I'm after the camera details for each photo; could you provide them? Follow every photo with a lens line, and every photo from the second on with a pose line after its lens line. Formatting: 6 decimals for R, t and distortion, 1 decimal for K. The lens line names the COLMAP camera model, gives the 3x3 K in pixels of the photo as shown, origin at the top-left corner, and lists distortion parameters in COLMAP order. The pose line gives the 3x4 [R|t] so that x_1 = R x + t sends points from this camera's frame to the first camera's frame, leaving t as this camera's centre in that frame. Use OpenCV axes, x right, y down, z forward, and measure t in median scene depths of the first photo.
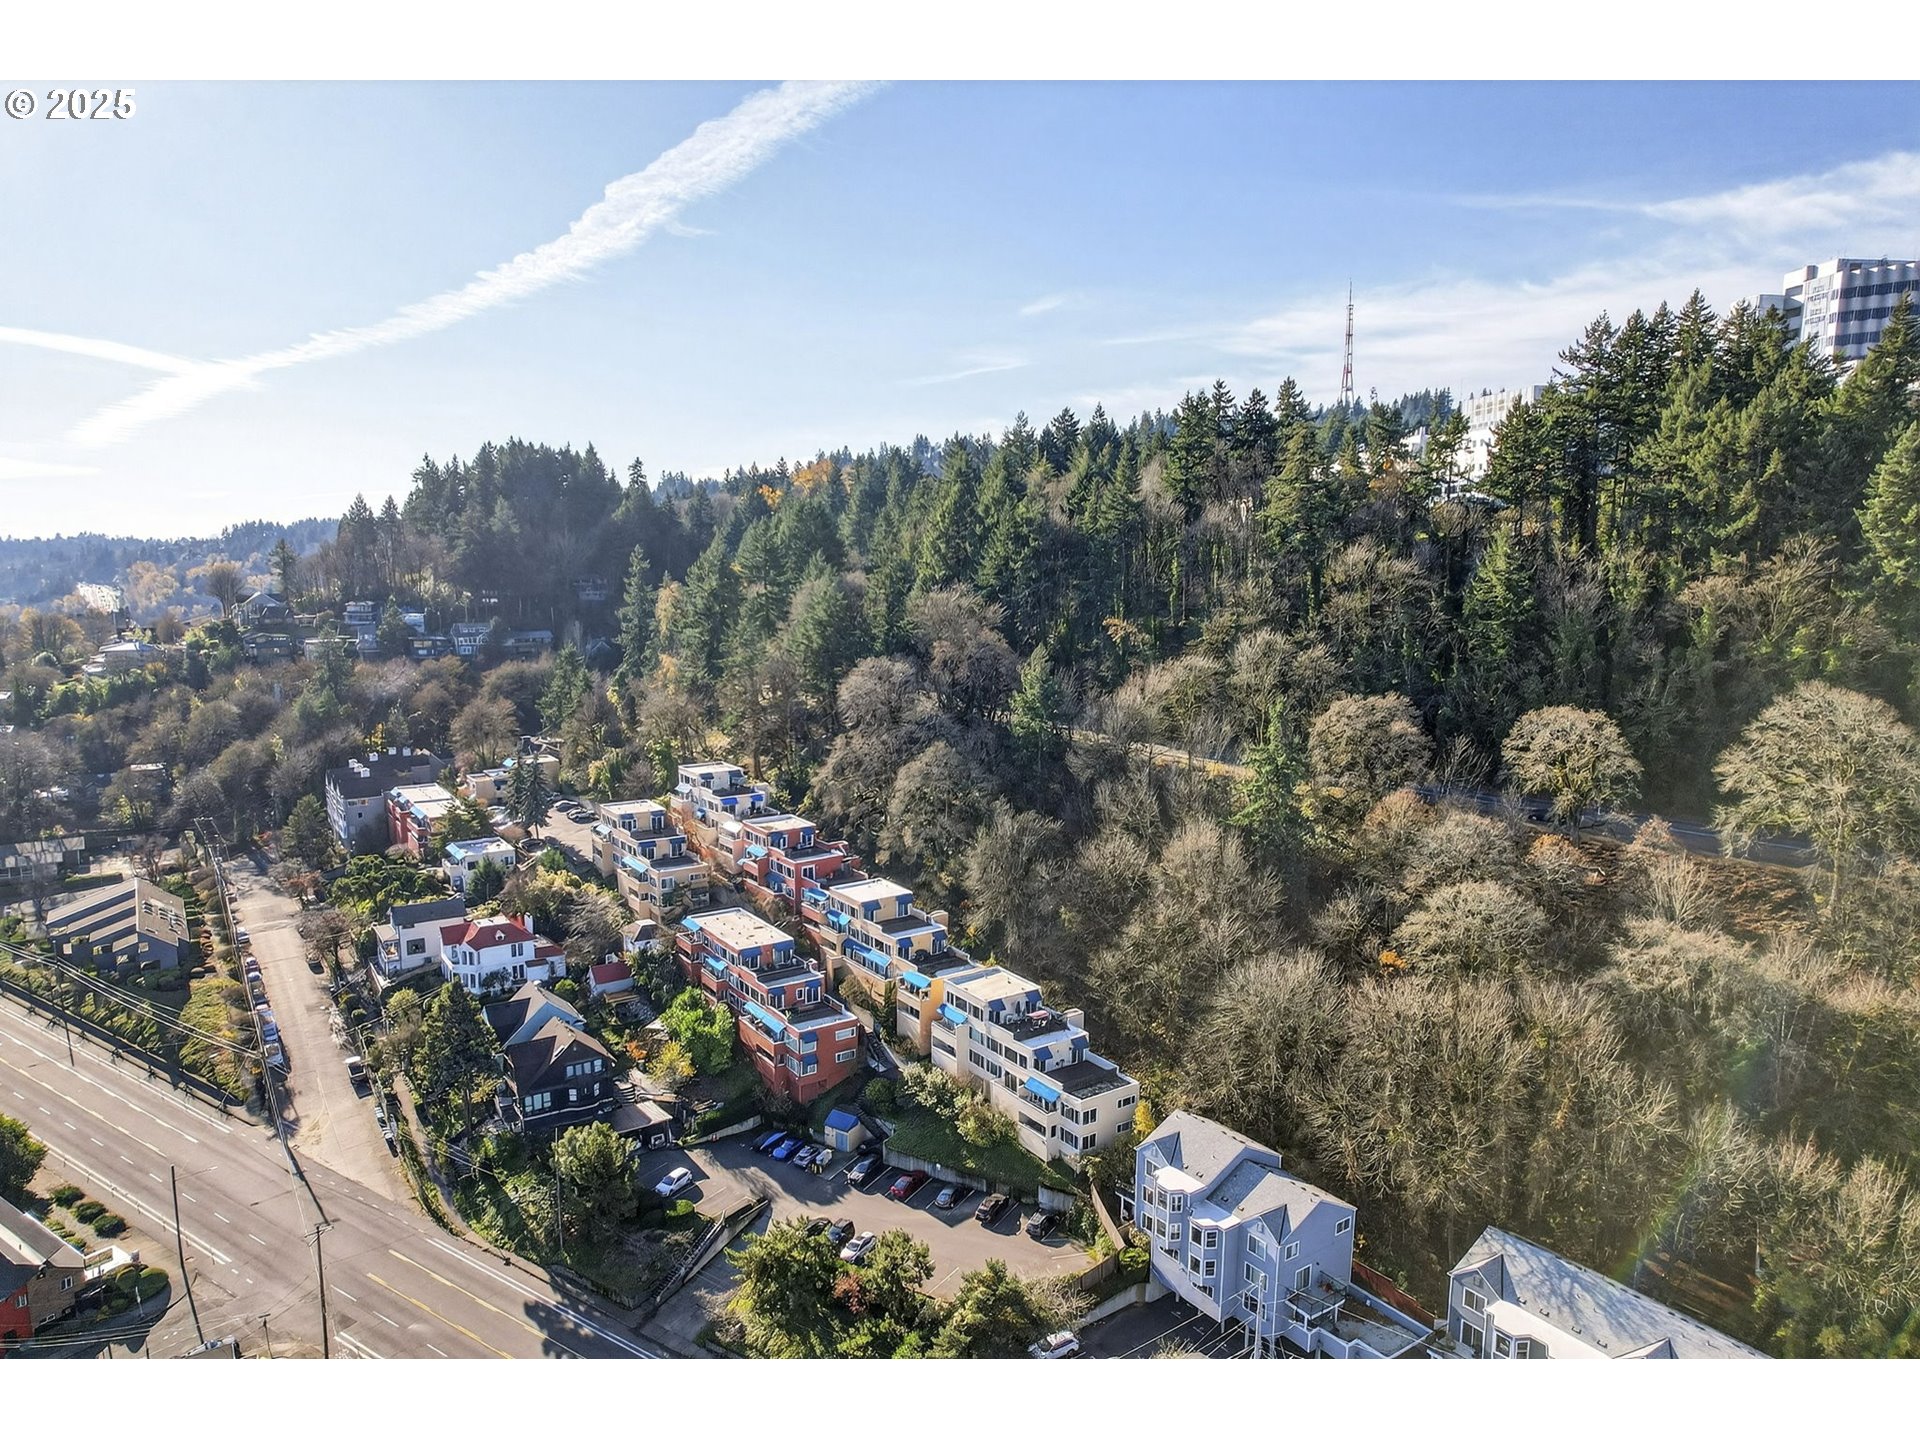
lens RADIAL K [[1180.7, 0, 962.9], [0, 1180.7, 743.7], [0, 0, 1]] dist [-0.020187, 0.000794]
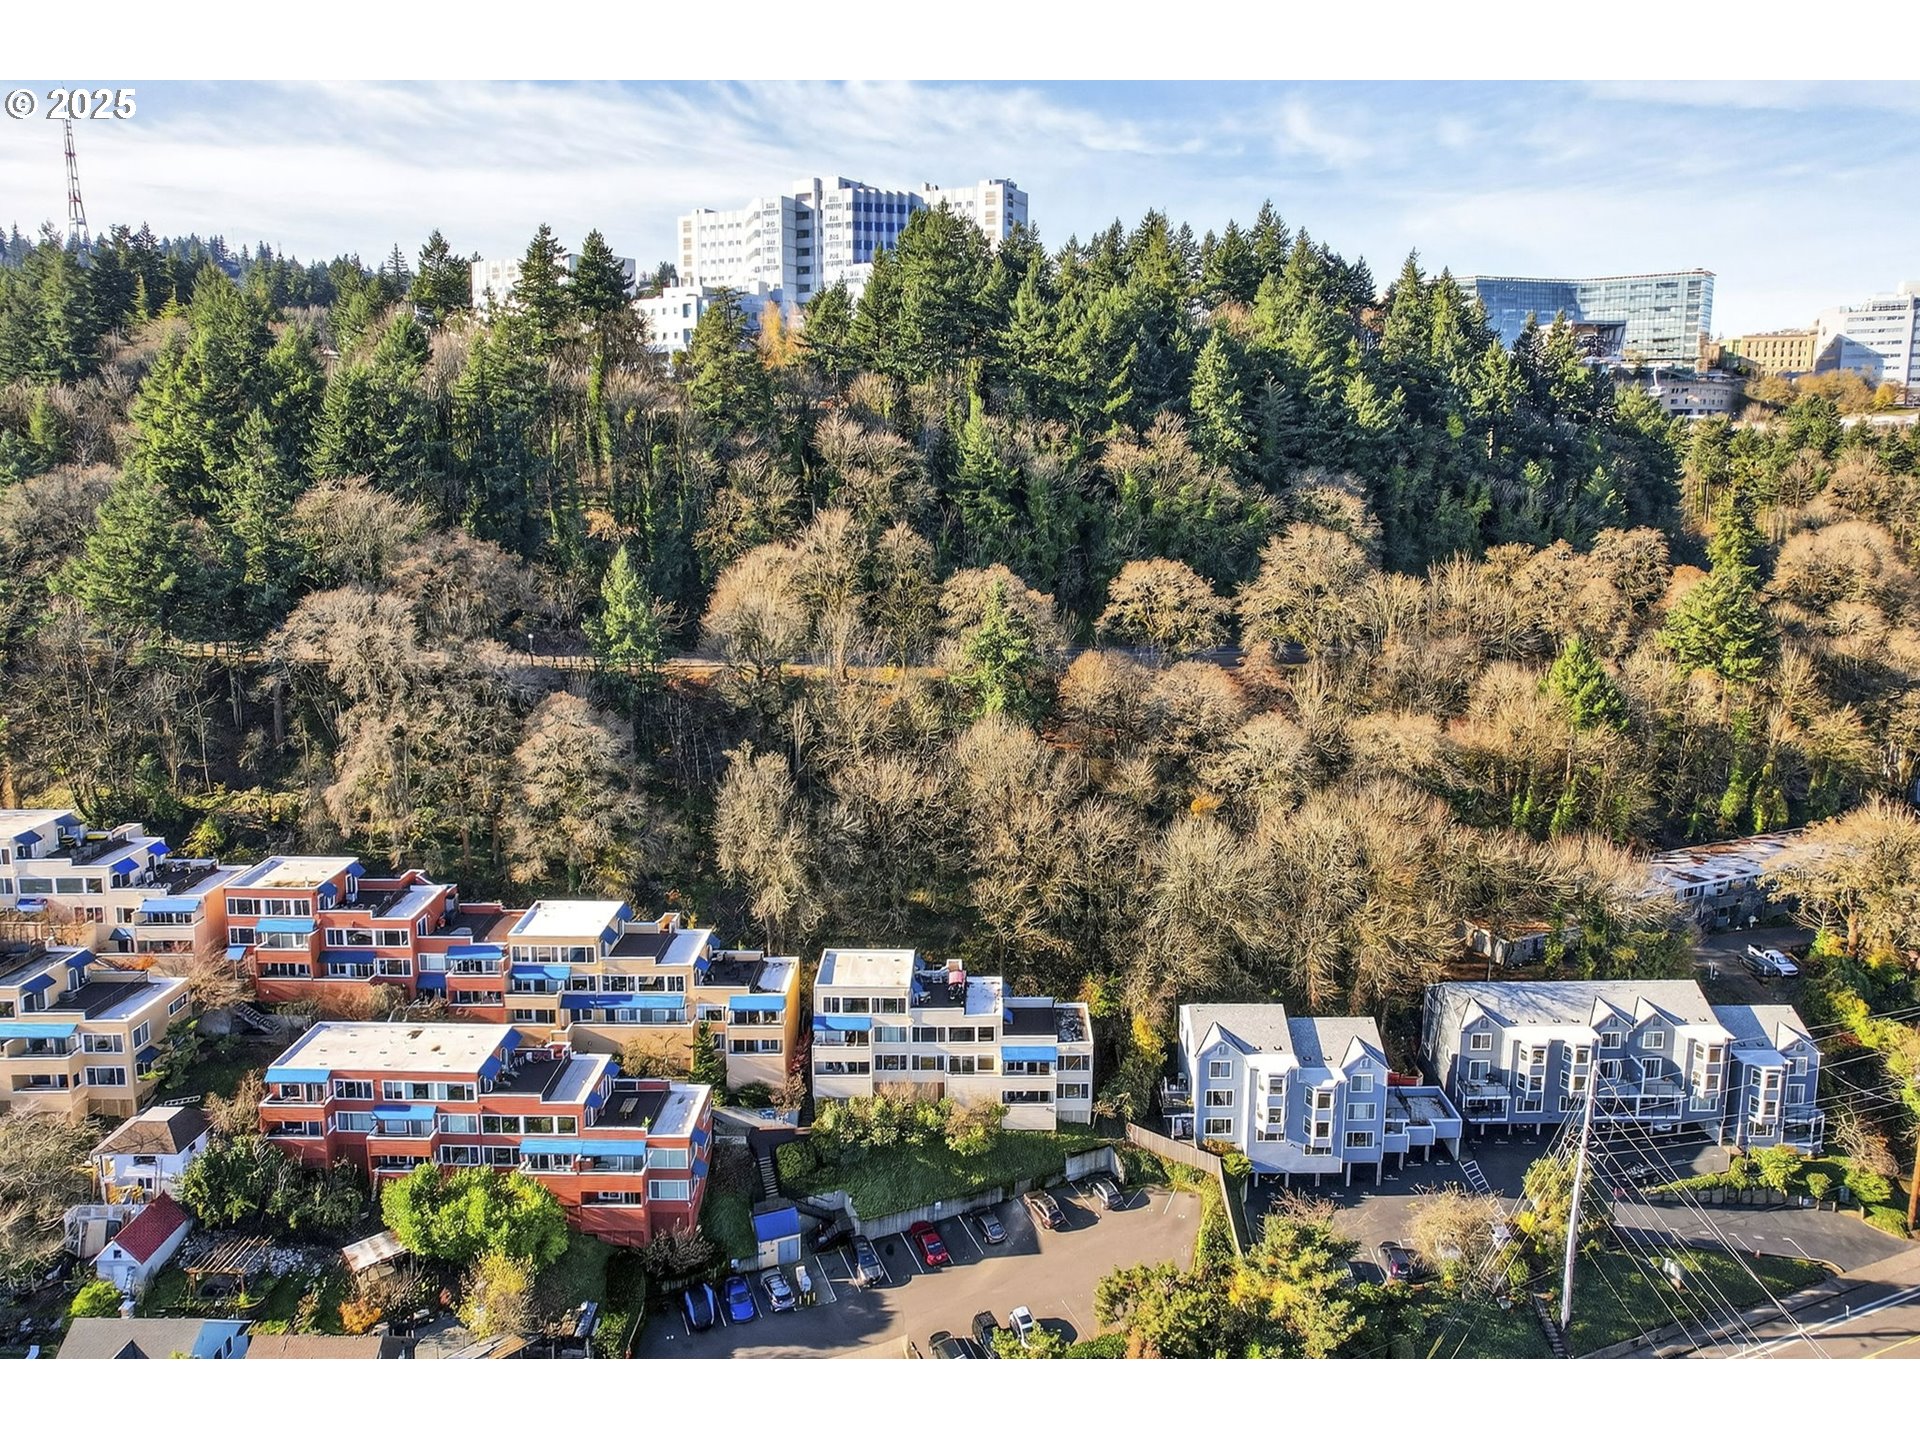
lens RADIAL K [[1180.7, 0, 962.9], [0, 1180.7, 743.7], [0, 0, 1]] dist [-0.020187, 0.000794]
pose [[0.566627, -0.198354, 0.799744, -0.558983], [0.122123, 0.980090, 0.156559, -0.059812], [-0.814874, 0.008957, 0.579568, 0.515113]]
